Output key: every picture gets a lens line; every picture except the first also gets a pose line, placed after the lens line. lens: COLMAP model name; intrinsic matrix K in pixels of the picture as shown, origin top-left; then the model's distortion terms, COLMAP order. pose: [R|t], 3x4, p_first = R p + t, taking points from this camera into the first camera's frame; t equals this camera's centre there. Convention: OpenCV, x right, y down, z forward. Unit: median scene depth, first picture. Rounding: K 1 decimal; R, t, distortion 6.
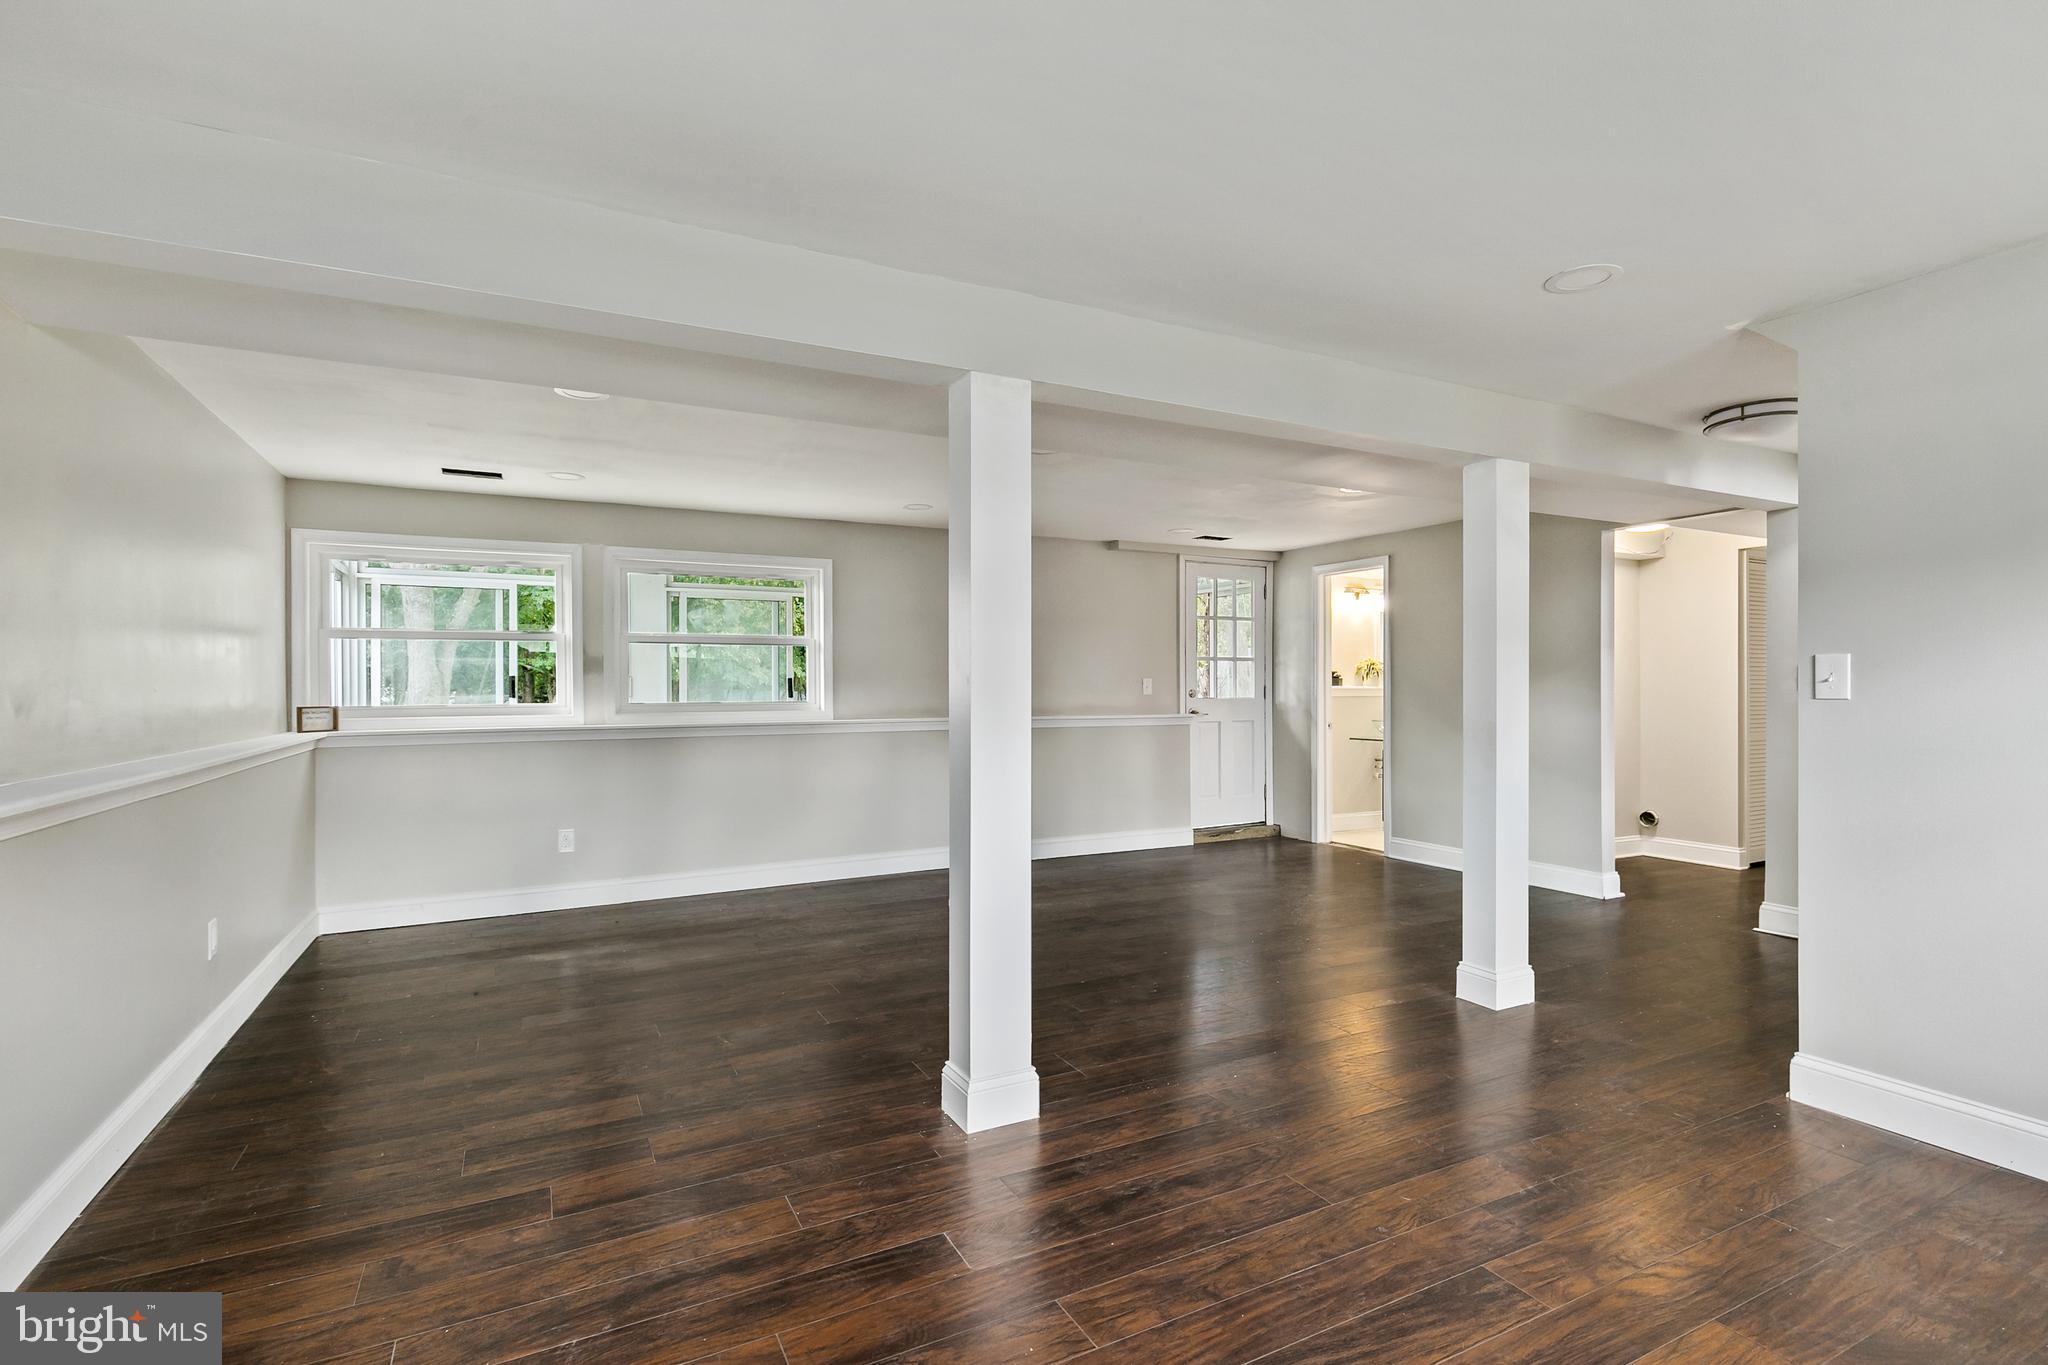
lens RADIAL K [[988.9, 0, 1024.0], [0, 988.9, 682.5], [0, 0, 1]] dist [0.000560, 0.000038]
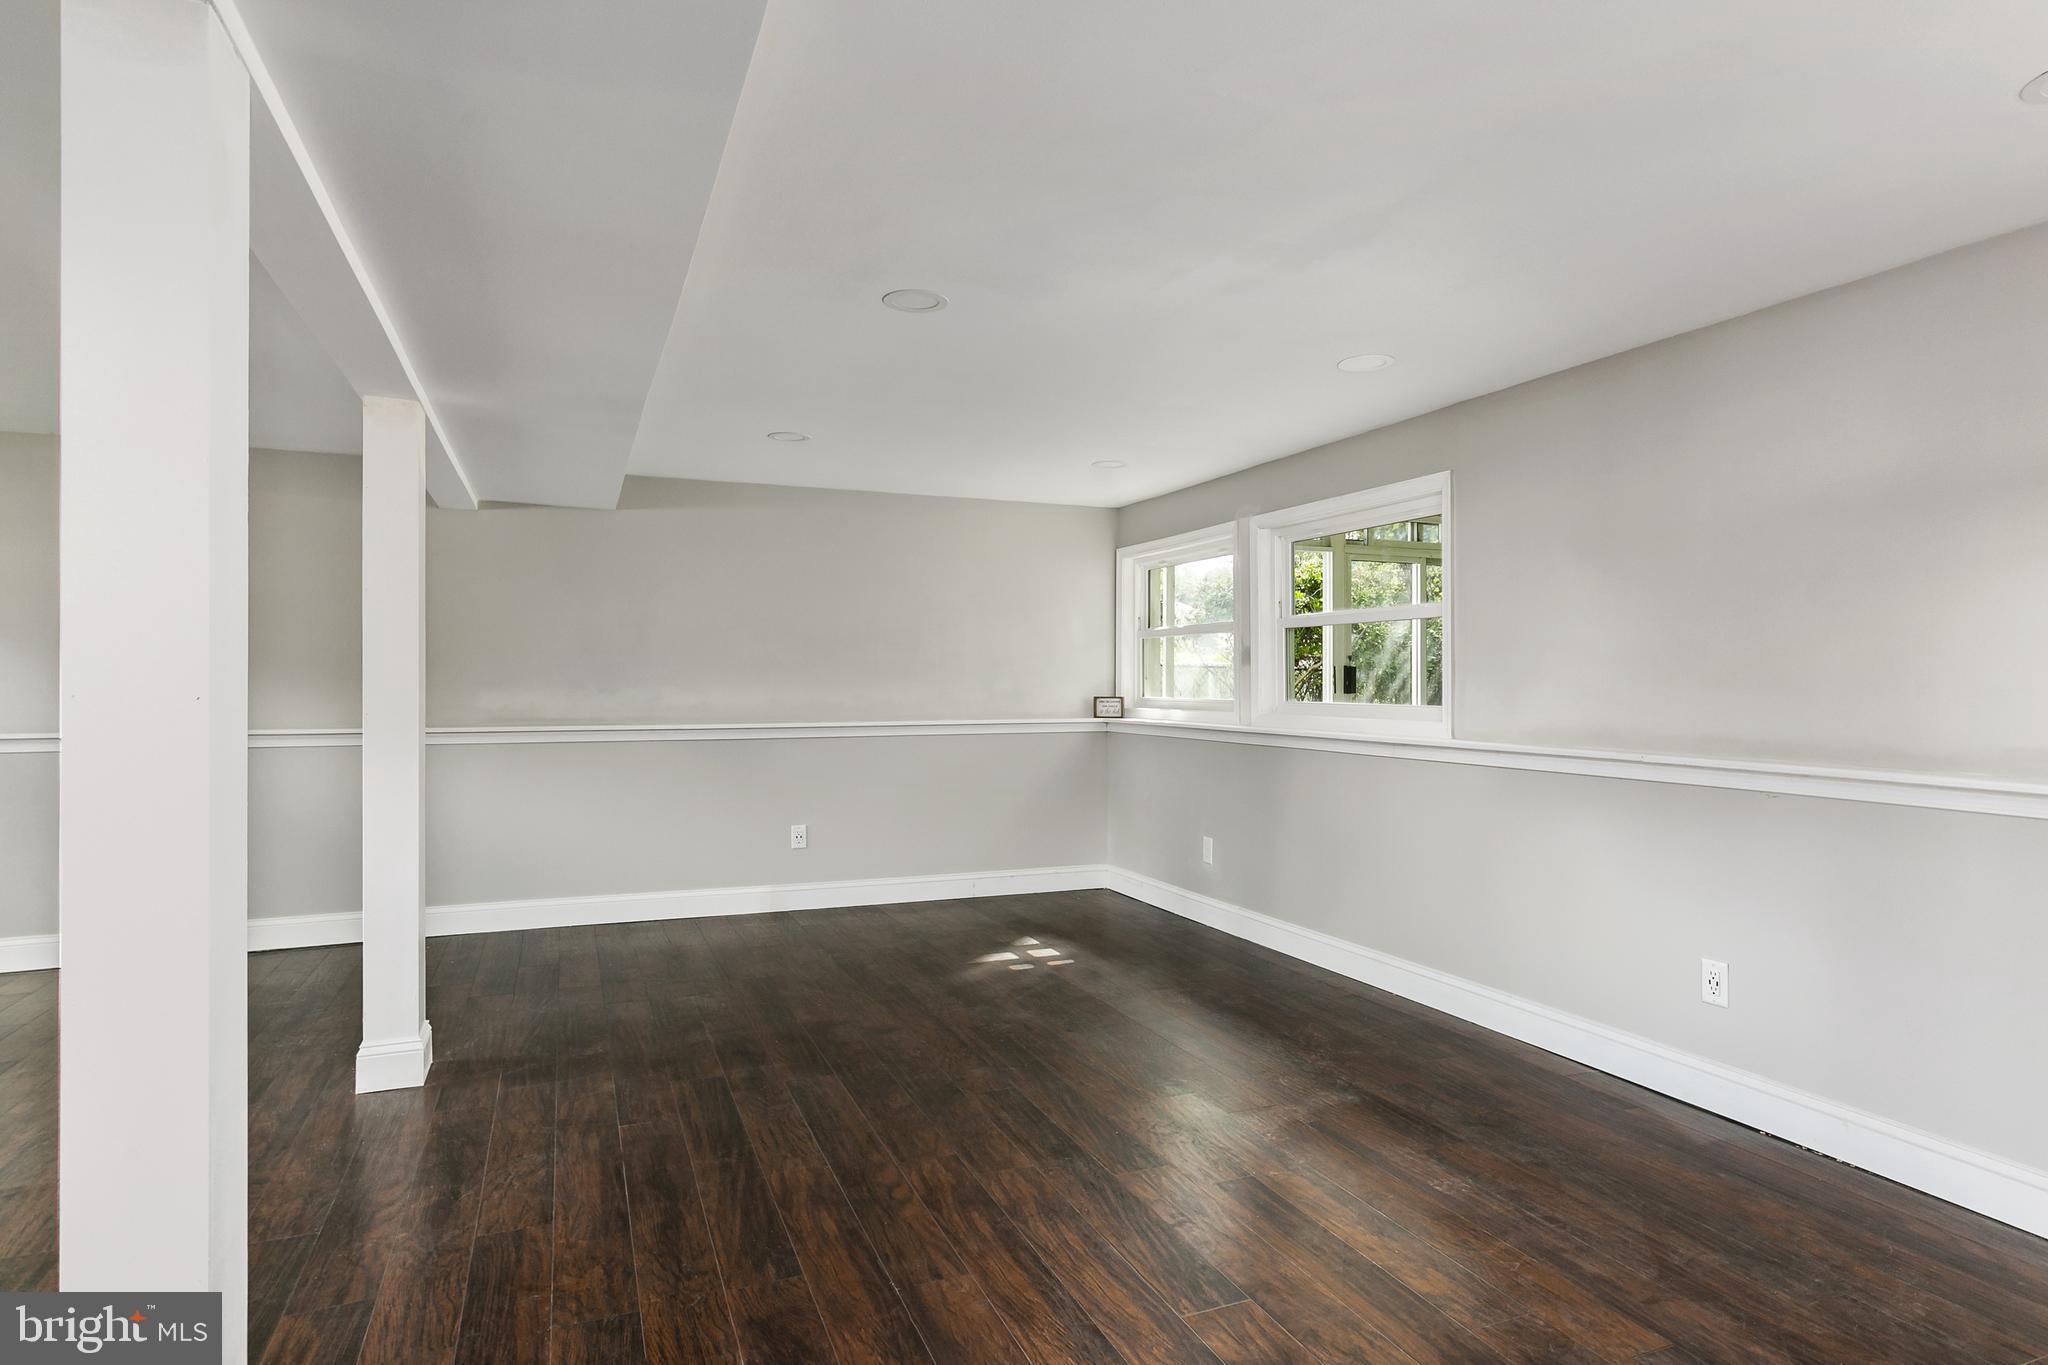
lens RADIAL K [[1113.4, 0, 1024.0], [0, 1113.4, 682.5], [0, 0, 1]] dist [0.004596, 0.000278]
pose [[-0.078796, 0.004817, -0.996879, 1.032354], [-0.003132, 0.999982, 0.005079, 0.001648], [0.996886, 0.003522, -0.078780, 1.654330]]
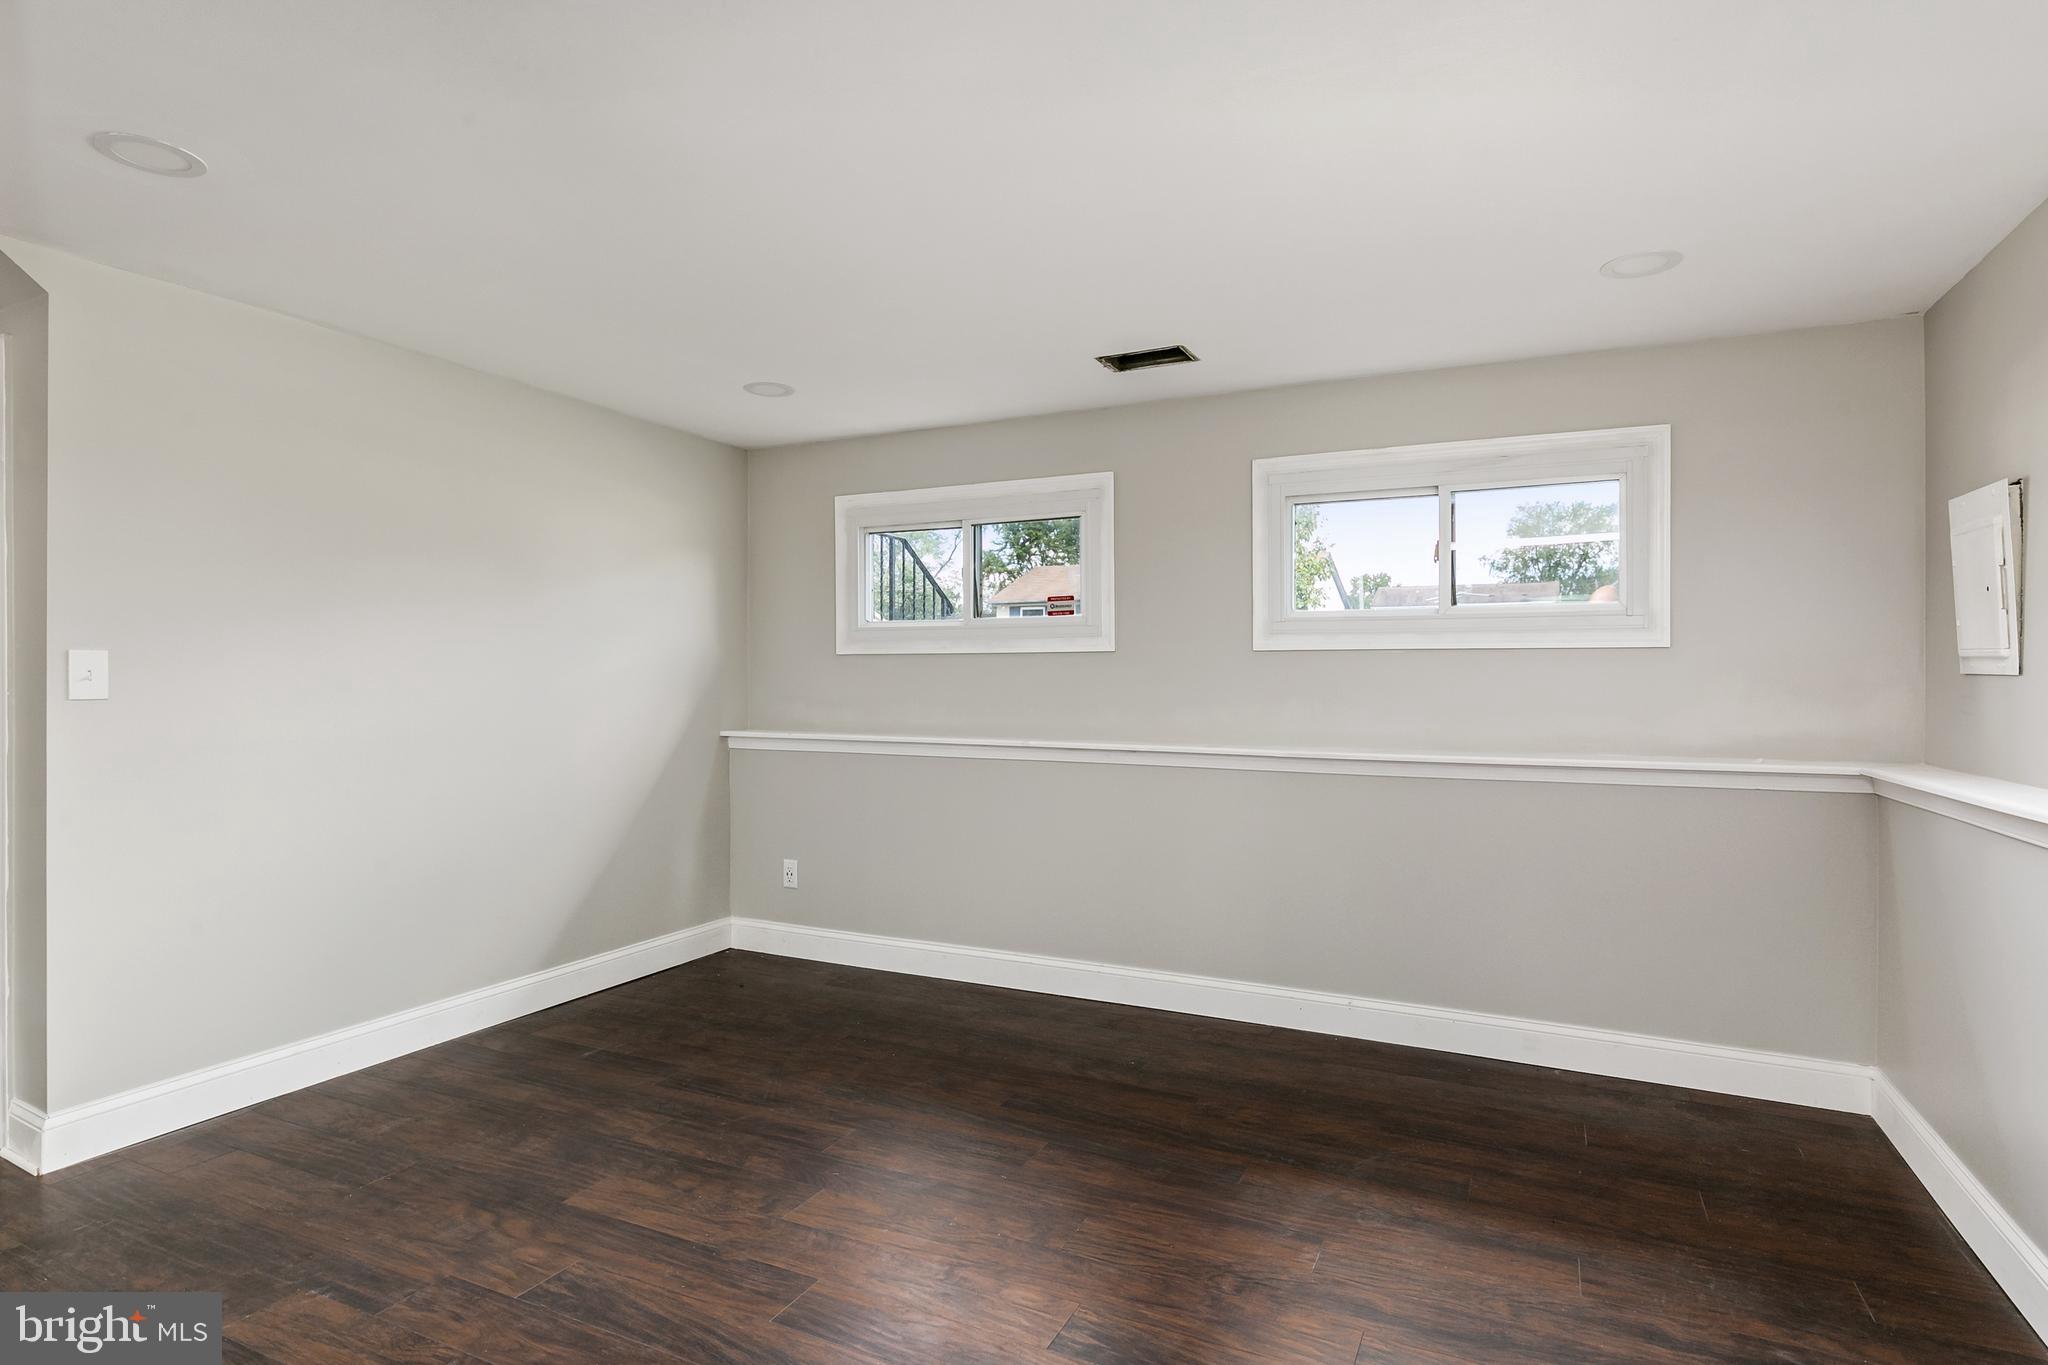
lens RADIAL K [[1065.7, 0, 1024.0], [0, 1065.7, 682.5], [0, 0, 1]] dist [0.000019, -0.000122]
pose [[-0.608068, 0.000597, 0.793885, -0.451824], [-0.001906, 0.999996, -0.002211, -0.003408], [-0.793883, -0.002857, -0.608064, 0.853613]]
